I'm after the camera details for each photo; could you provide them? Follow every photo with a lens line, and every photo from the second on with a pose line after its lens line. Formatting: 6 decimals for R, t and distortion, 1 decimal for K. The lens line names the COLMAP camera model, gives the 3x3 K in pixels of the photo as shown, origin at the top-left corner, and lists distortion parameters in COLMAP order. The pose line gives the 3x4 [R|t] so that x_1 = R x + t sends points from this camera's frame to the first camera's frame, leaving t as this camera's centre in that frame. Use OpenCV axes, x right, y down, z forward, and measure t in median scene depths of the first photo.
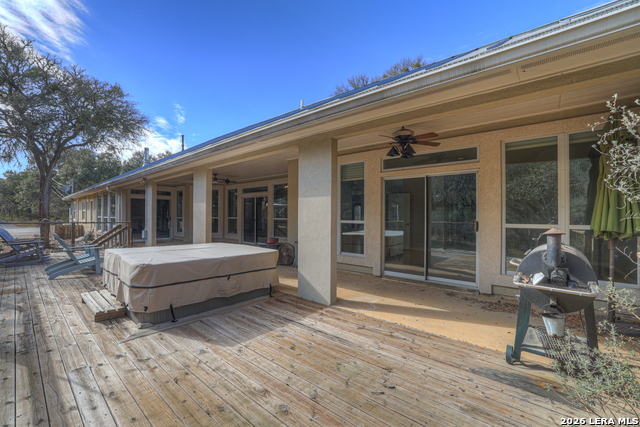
lens RADIAL K [[276.0, 0, 320.0], [0, 276.0, 213.5], [0, 0, 1]] dist [-0.048350, 0.017903]
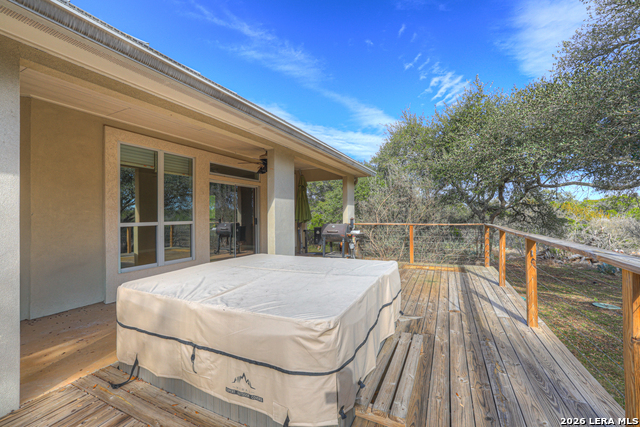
lens RADIAL K [[276.0, 0, 320.0], [0, 276.0, 213.5], [0, 0, 1]] dist [-0.048350, 0.017903]
pose [[-0.287386, 0.001622, 0.957813, -0.886872], [0.002156, 0.999997, -0.001046, 0.002191], [-0.957812, 0.001765, -0.287389, 0.887254]]
